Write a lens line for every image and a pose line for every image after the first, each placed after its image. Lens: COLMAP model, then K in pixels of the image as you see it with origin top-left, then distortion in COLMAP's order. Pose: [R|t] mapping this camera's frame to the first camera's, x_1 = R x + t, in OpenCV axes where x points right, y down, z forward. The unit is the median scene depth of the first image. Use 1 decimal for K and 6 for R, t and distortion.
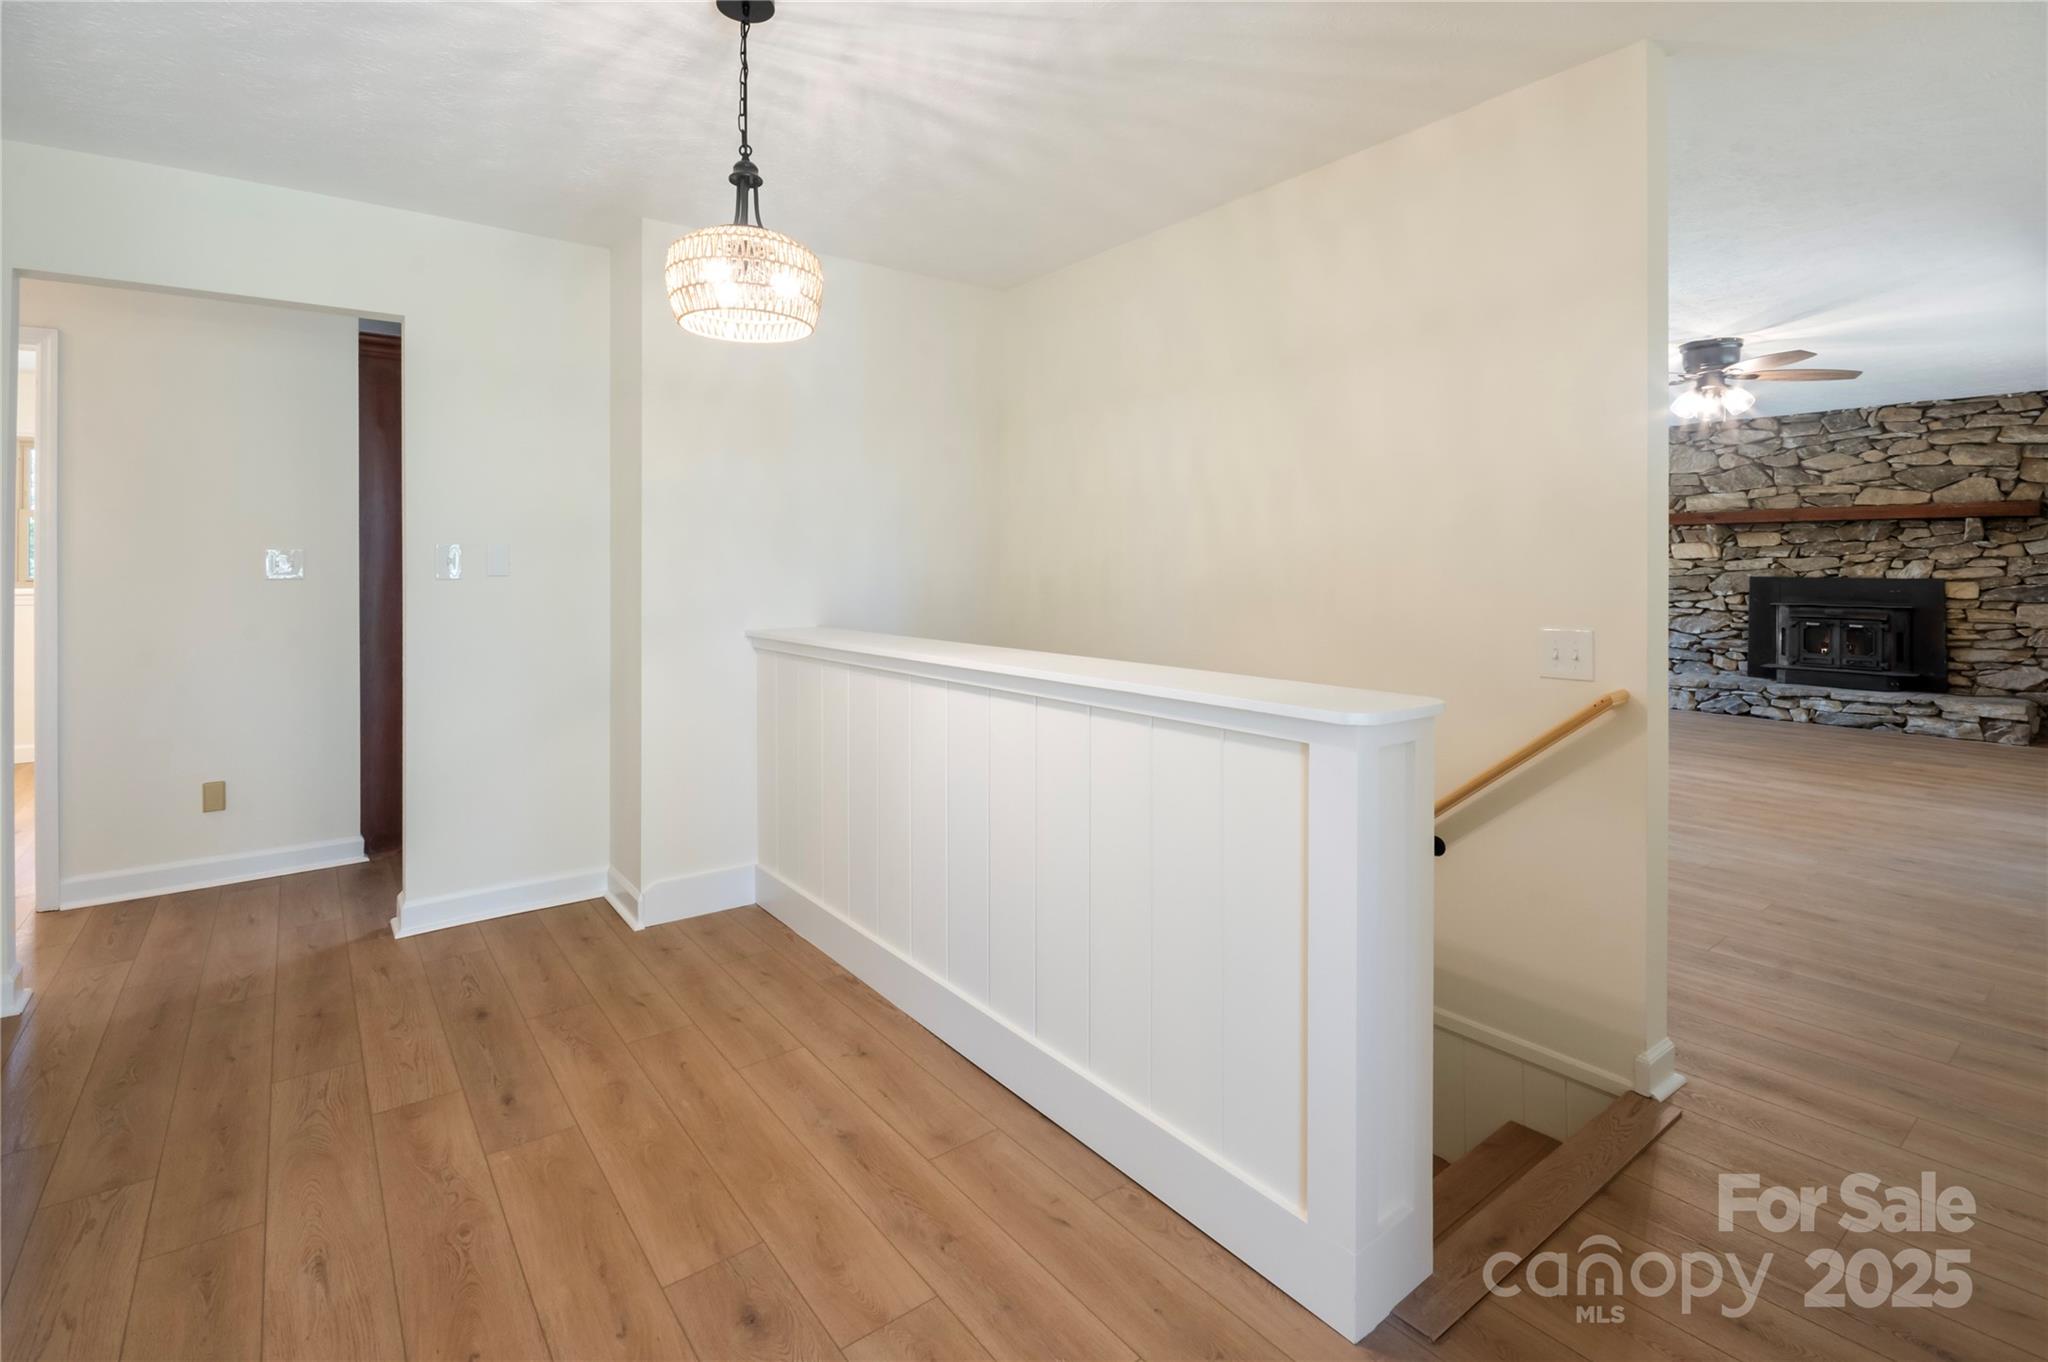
lens RADIAL K [[936.0, 0, 1030.8], [0, 936.0, 660.3], [0, 0, 1]] dist [-0.002181, -0.001293]
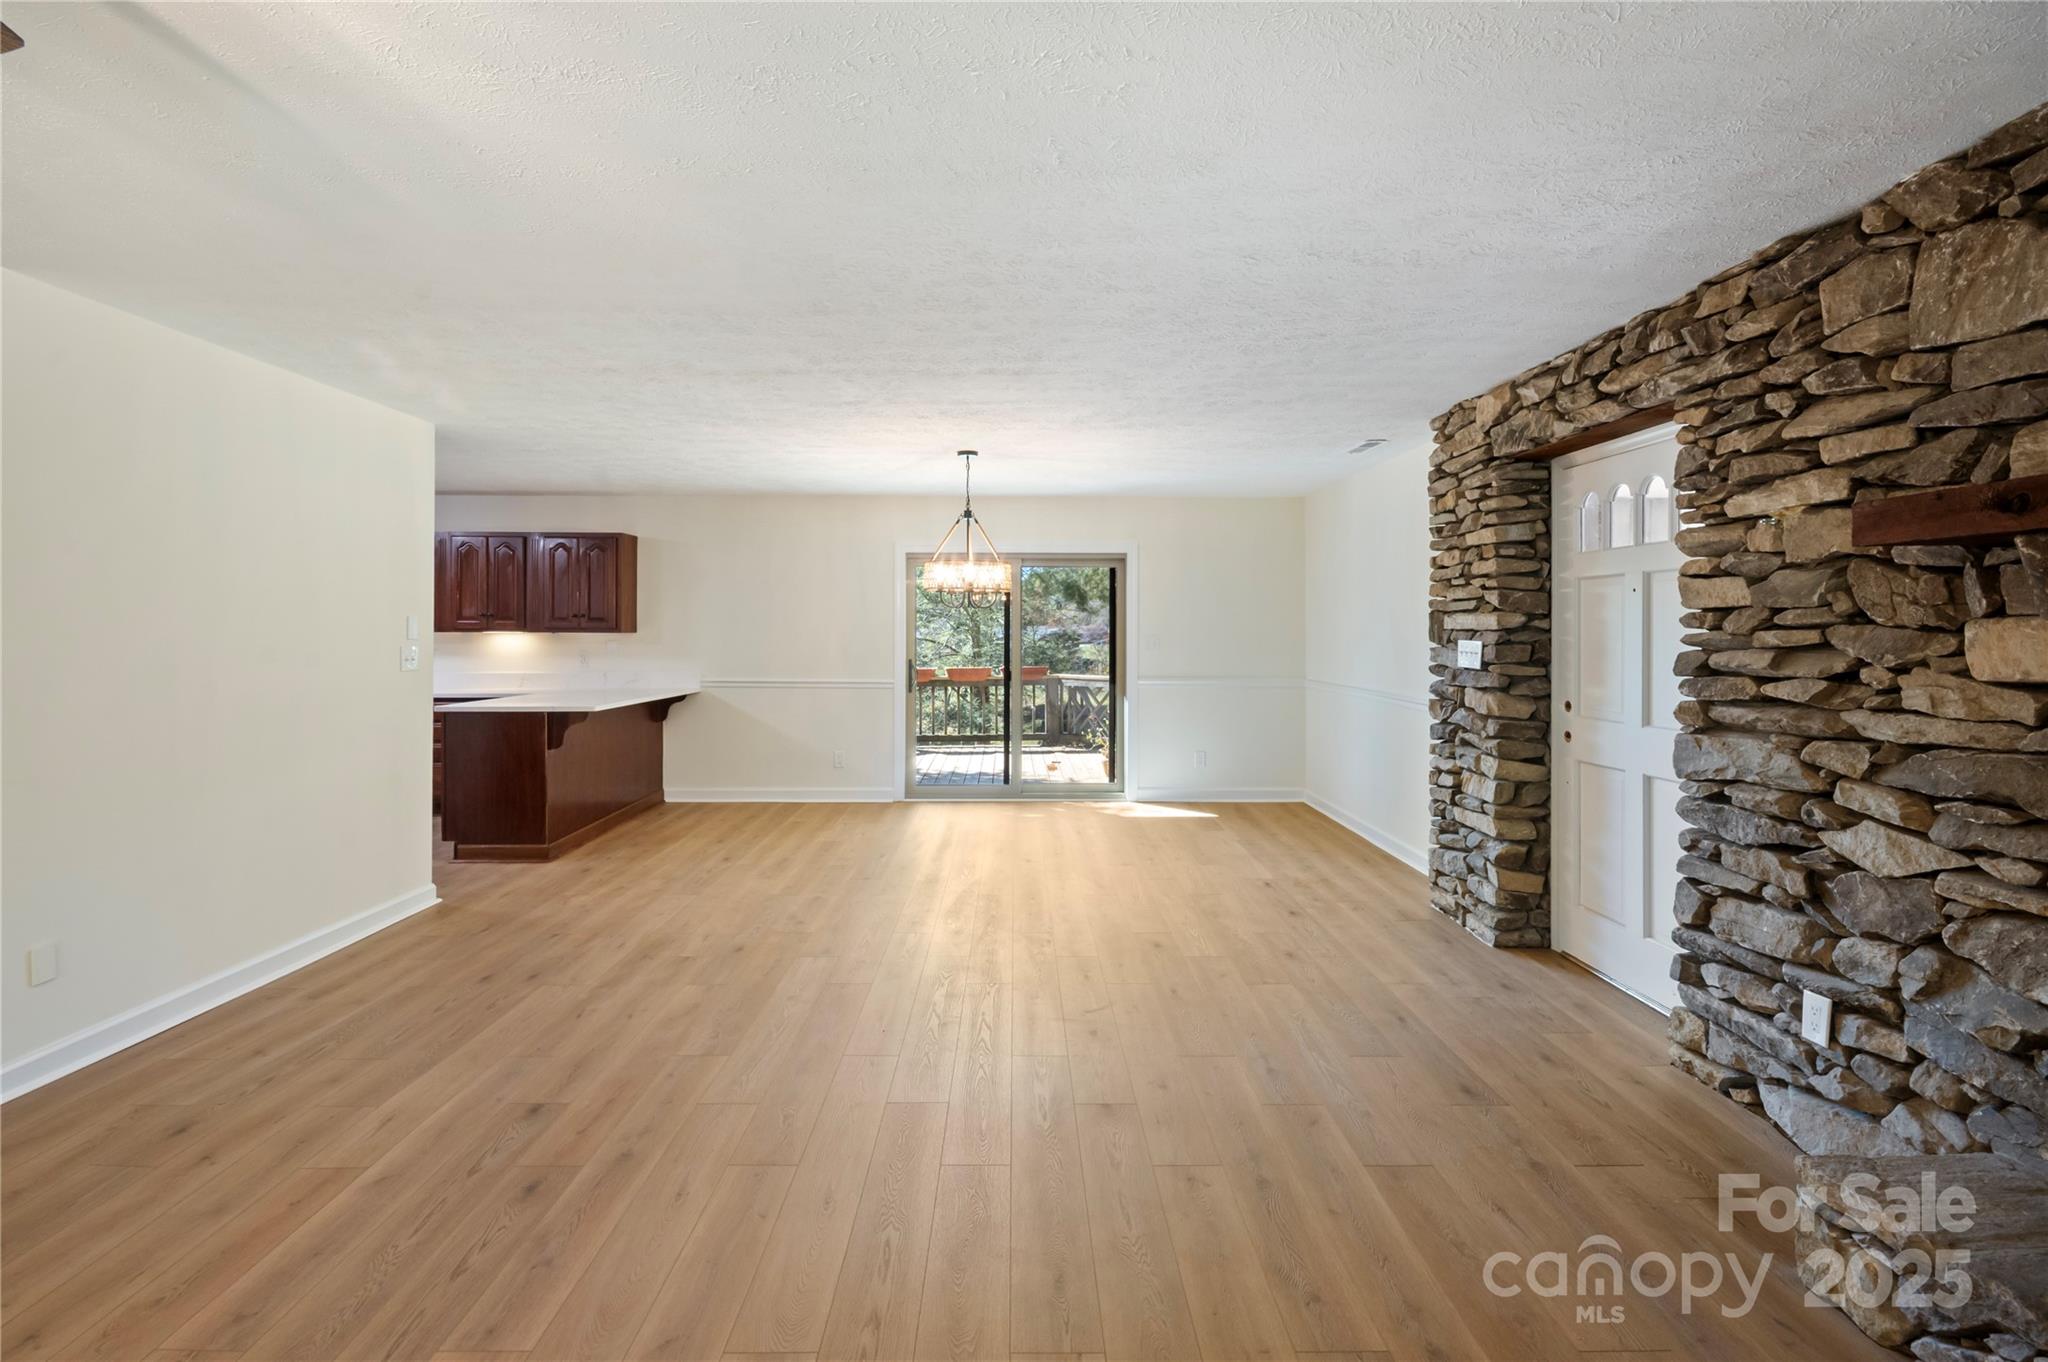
lens RADIAL K [[936.0, 0, 1030.8], [0, 936.0, 660.3], [0, 0, 1]] dist [-0.002181, -0.001293]
pose [[0.793961, 0.020639, -0.607618, 0.700620], [-0.065986, 0.996445, -0.052376, -0.092584], [0.604377, 0.081679, 0.792500, 0.714114]]
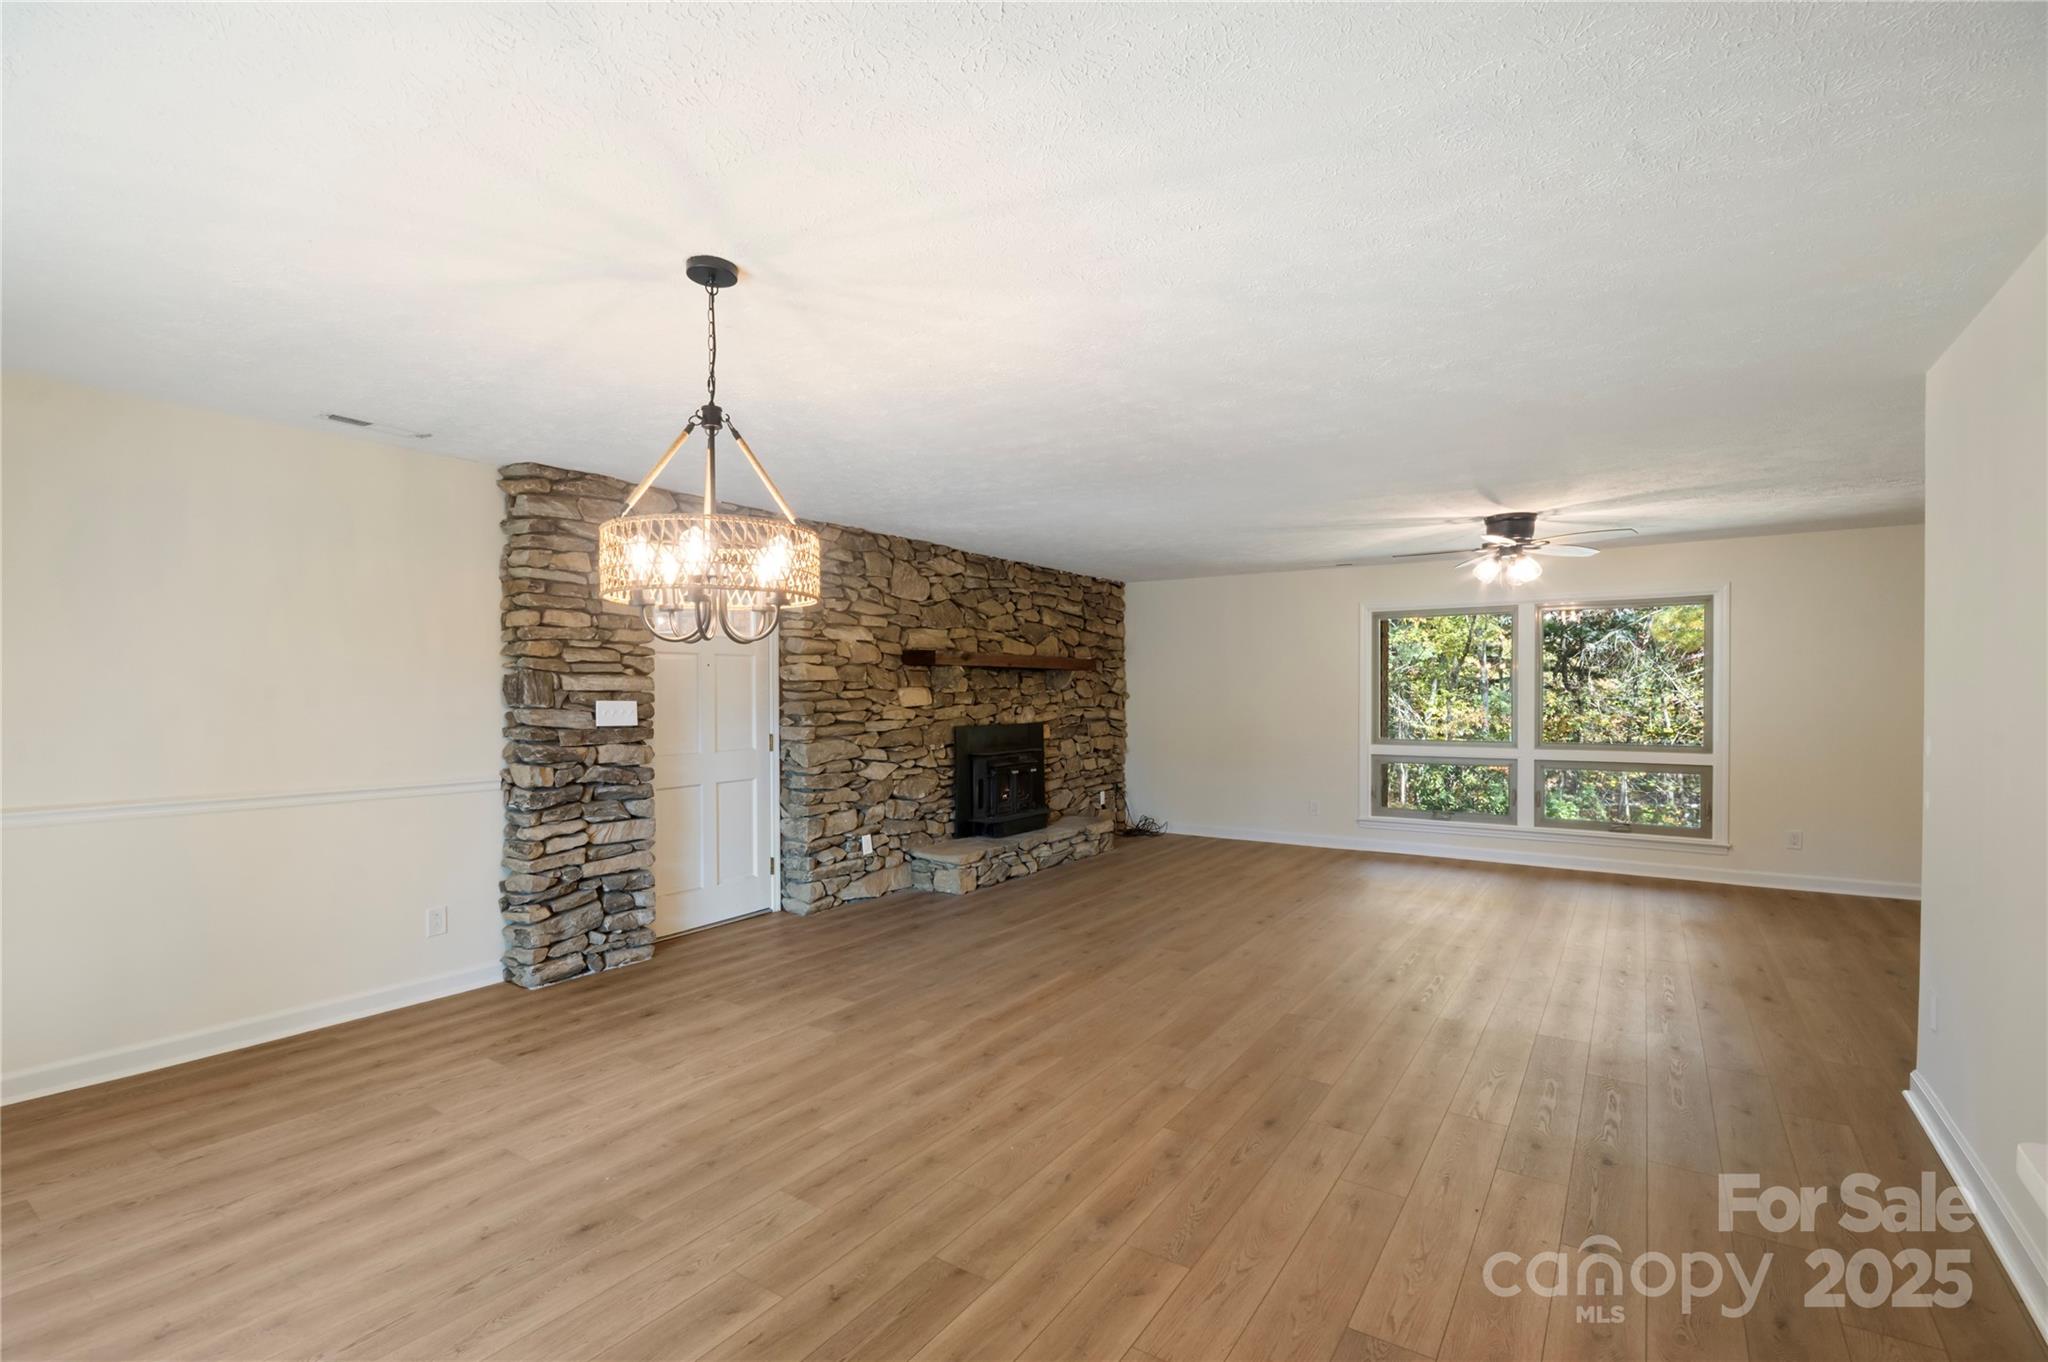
lens RADIAL K [[926.7, 0, 1030.5], [0, 926.7, 705.7], [0, 0, 1]] dist [-0.000391, -0.000350]
pose [[-0.311000, -0.012195, 0.950332, -0.087406], [0.100795, 0.993855, 0.045739, -0.146993], [-0.945050, 0.110013, -0.307860, 1.244212]]
